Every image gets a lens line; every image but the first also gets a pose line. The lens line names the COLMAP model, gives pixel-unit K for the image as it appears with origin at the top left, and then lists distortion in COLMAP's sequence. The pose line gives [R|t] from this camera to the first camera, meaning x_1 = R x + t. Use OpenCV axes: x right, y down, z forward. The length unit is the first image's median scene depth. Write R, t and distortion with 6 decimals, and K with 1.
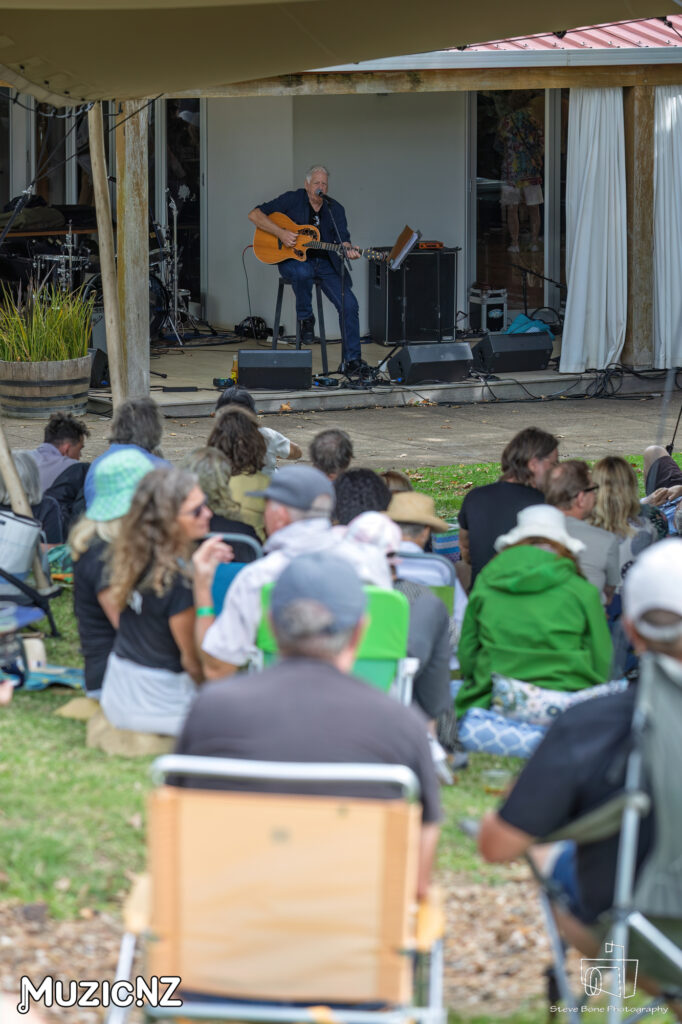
lens RADIAL K [[3636.2, 0, 338.9], [0, 3636.2, 512.1], [0, 0, 1]] dist [0.162599, 0.000000]
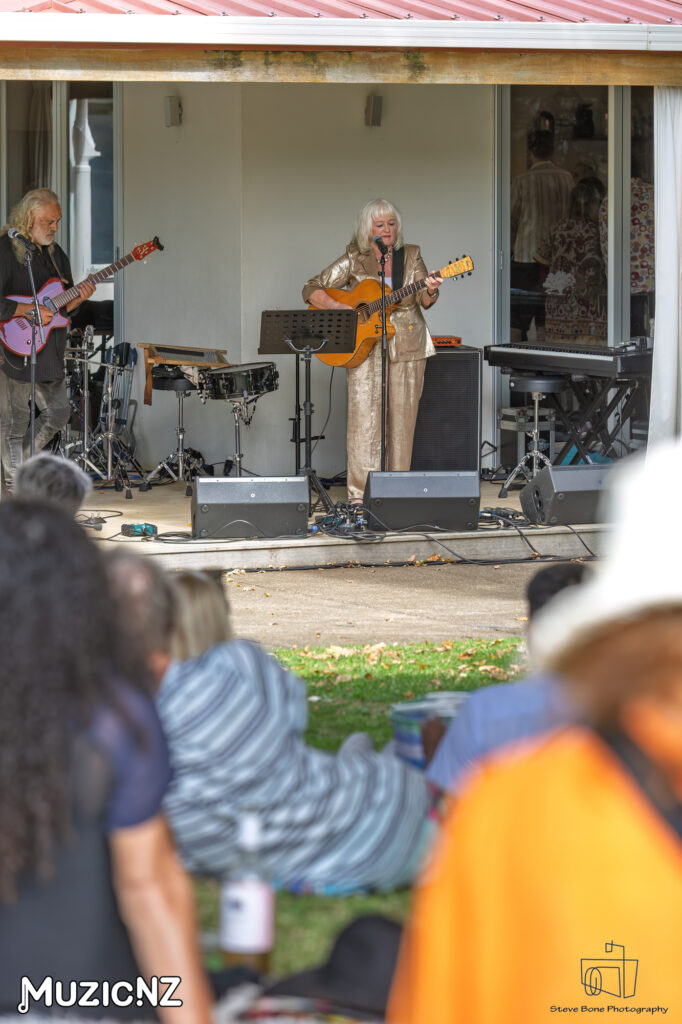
lens RADIAL K [[3755.5, 0, 340.9], [0, 3755.5, 512.2], [0, 0, 1]] dist [-0.012004, 0.000000]
pose [[0.999976, 0.000847, -0.006813, 0.012591], [-0.001284, 0.997919, -0.064474, 0.005217], [0.006744, 0.064482, 0.997896, 0.345984]]
